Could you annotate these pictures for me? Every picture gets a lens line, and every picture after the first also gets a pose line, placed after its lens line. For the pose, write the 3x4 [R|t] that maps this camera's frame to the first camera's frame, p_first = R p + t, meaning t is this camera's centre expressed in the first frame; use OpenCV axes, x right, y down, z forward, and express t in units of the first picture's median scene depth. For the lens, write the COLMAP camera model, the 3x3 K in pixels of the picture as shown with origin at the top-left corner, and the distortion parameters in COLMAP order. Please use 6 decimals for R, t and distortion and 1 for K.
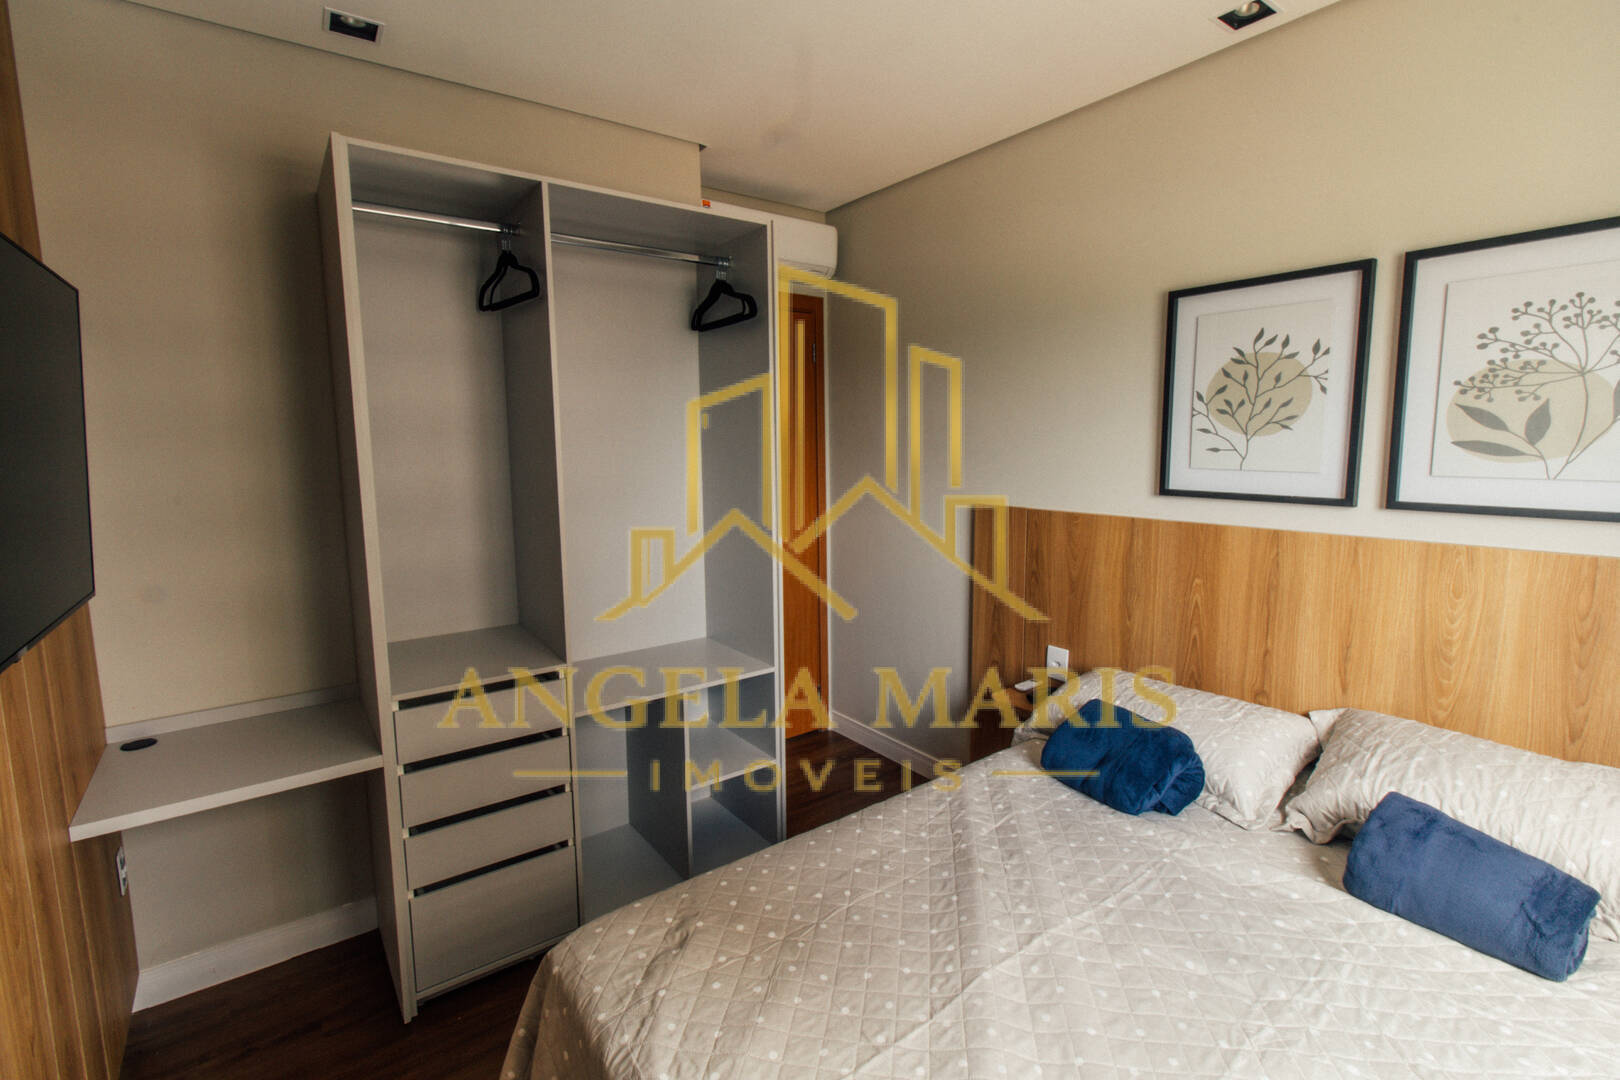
lens RADIAL K [[739.1, 0, 823.2], [0, 739.1, 523.8], [0, 0, 1]] dist [0.000287, 0.000244]
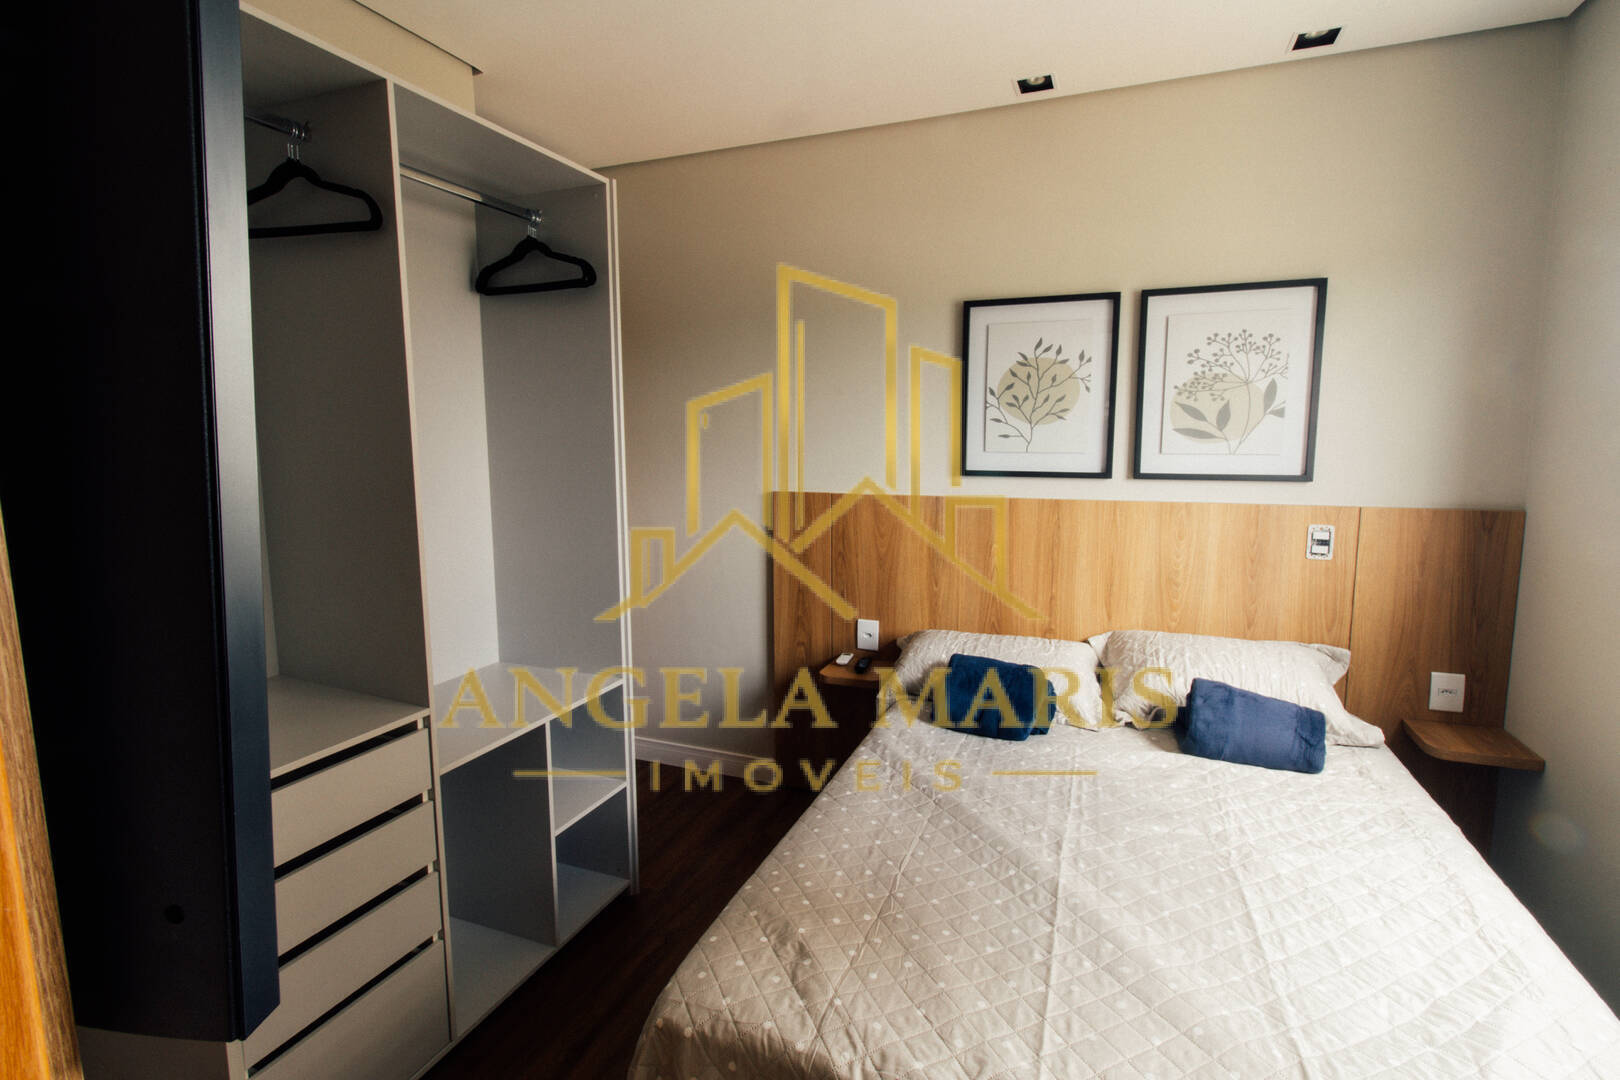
lens RADIAL K [[767.1, 0, 821.6], [0, 767.1, 523.3], [0, 0, 1]] dist [-0.000862, 0.000310]
pose [[0.850507, -0.056433, 0.522928, -0.452867], [0.056886, 0.998265, 0.015208, 0.006976], [-0.522879, 0.016812, 0.852241, 0.104439]]
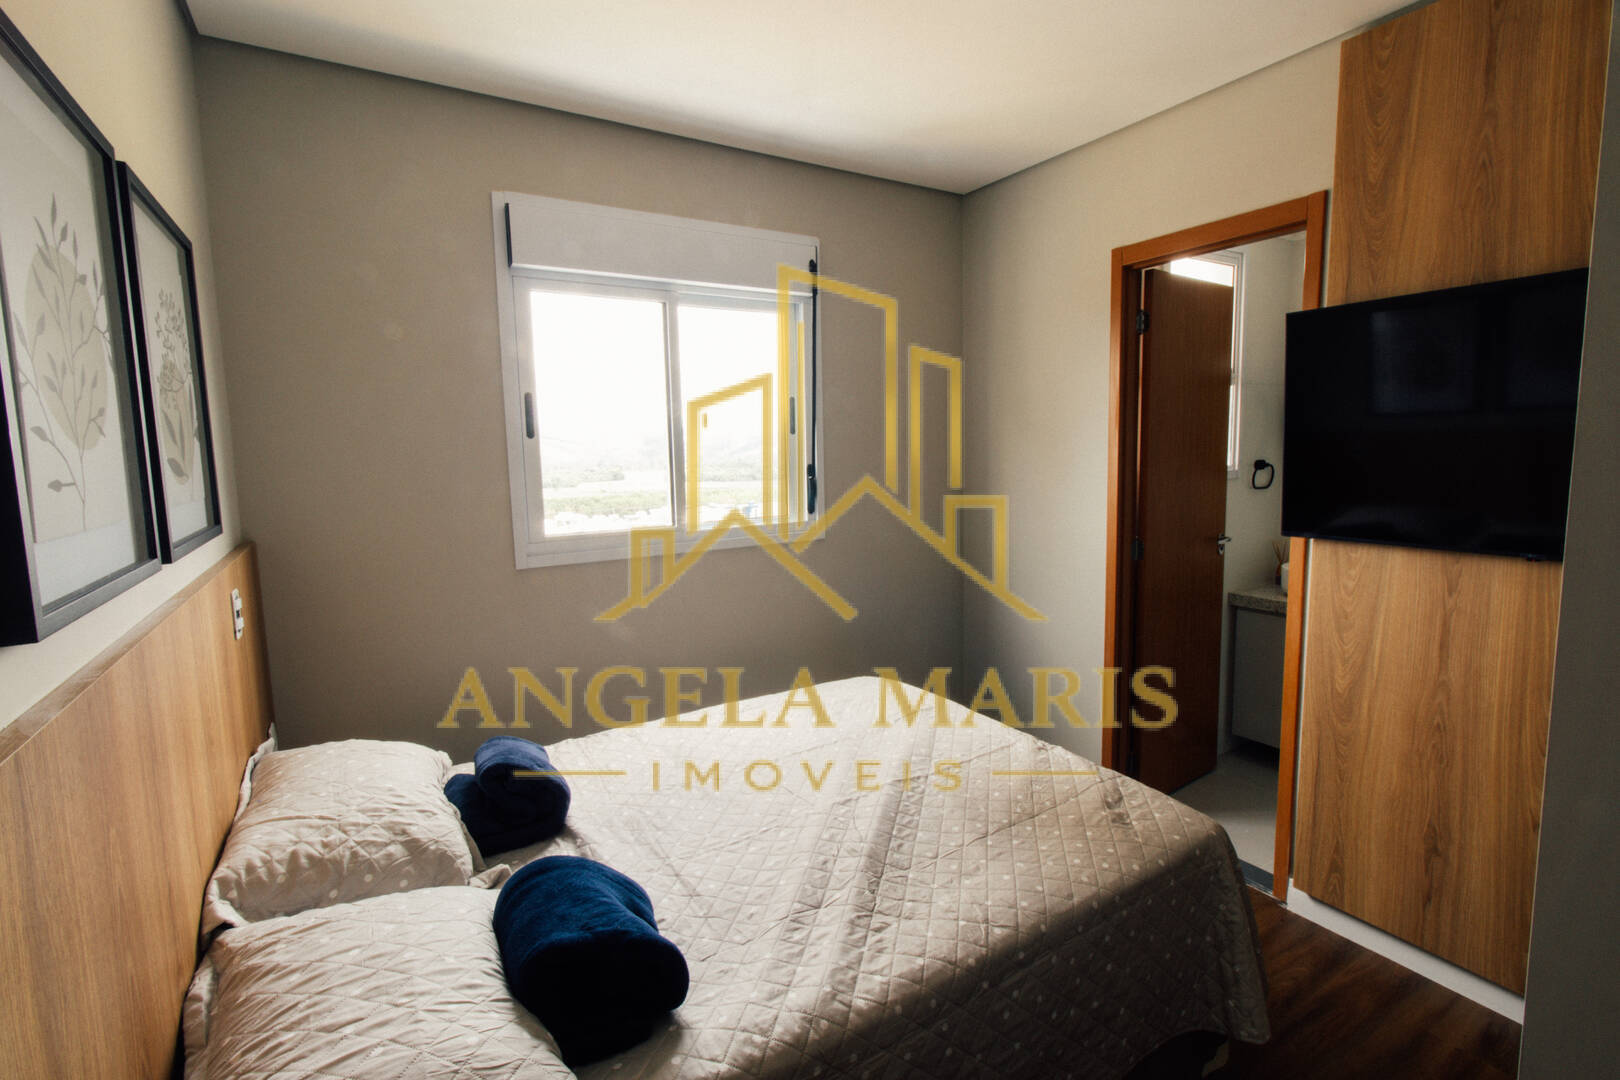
lens RADIAL K [[739.1, 0, 823.2], [0, 739.1, 523.8], [0, 0, 1]] dist [0.000287, 0.000244]
pose [[-0.995697, 0.022269, 0.089950, 0.133618], [0.041787, 0.974299, 0.221349, -0.171393], [-0.082709, 0.224156, -0.971037, 1.552976]]
